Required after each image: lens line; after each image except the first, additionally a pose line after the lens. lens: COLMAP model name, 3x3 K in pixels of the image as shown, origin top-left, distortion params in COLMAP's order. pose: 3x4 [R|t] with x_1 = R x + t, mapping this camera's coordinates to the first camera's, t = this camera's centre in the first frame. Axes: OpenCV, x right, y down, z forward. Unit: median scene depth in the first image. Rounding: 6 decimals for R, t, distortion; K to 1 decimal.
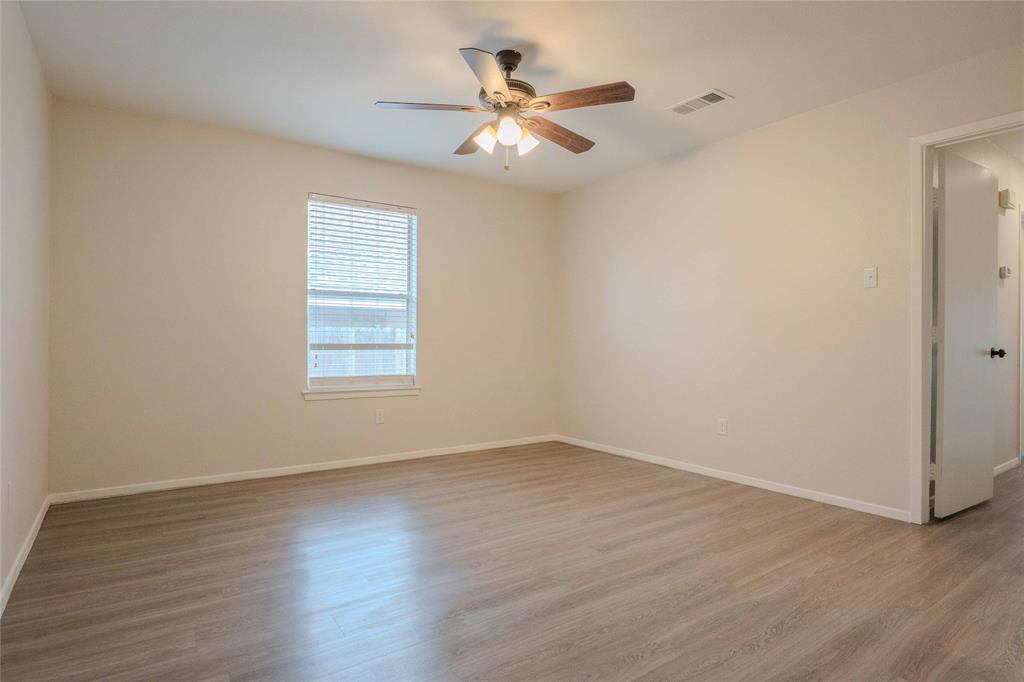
lens RADIAL K [[549.6, 0, 513.1], [0, 549.6, 342.6], [0, 0, 1]] dist [-0.020981, 0.000092]
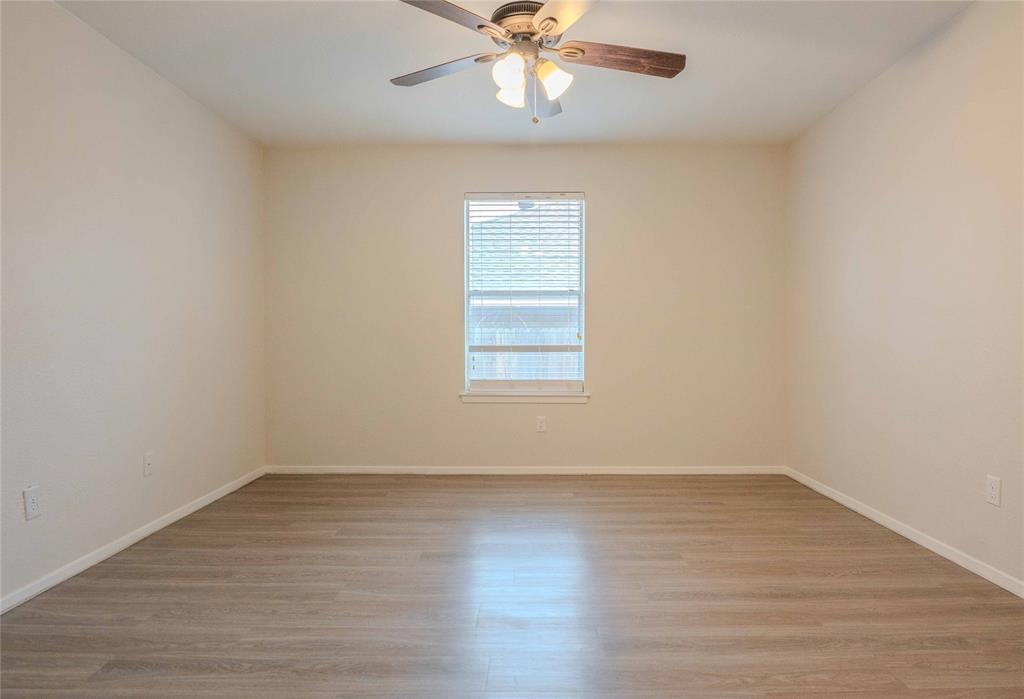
lens RADIAL K [[560.7, 0, 520.6], [0, 560.7, 350.1], [0, 0, 1]] dist [-0.018147, -0.000353]
pose [[0.812020, 0.003578, -0.583619, 0.343451], [0.003013, 0.999942, 0.010323, 0.000262], [0.583622, -0.010141, 0.811962, 0.266541]]
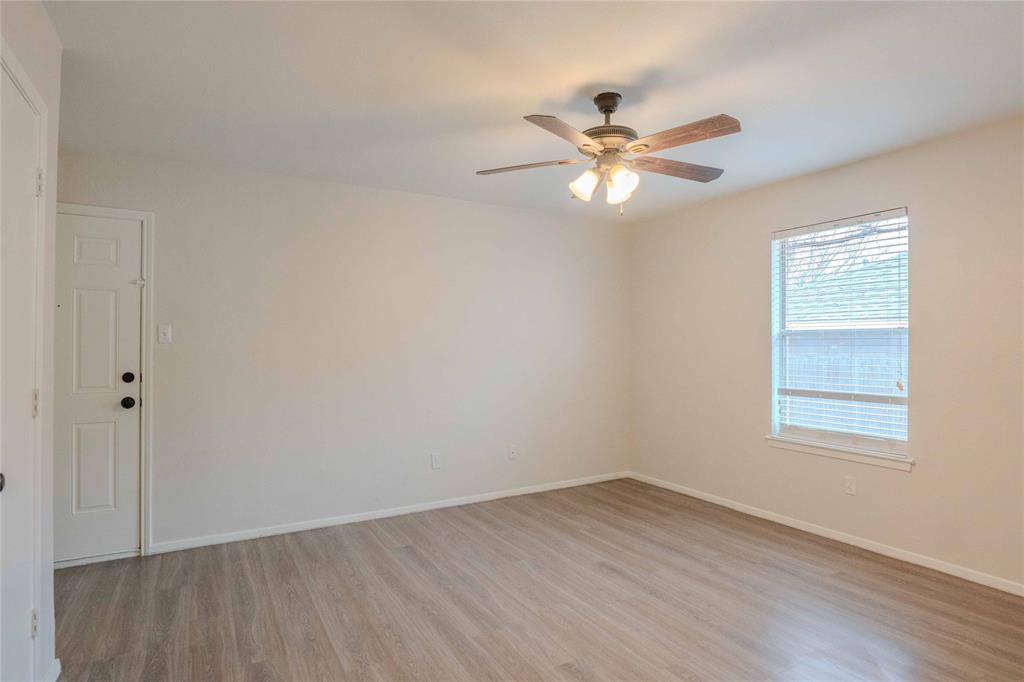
lens RADIAL K [[549.6, 0, 510.7], [0, 549.6, 339.8], [0, 0, 1]] dist [-0.020981, 0.000092]
pose [[-0.091733, -0.016284, -0.995650, 0.724781], [-0.010082, 0.999830, -0.015424, -0.072854], [0.995733, 0.008623, -0.091882, 0.716137]]
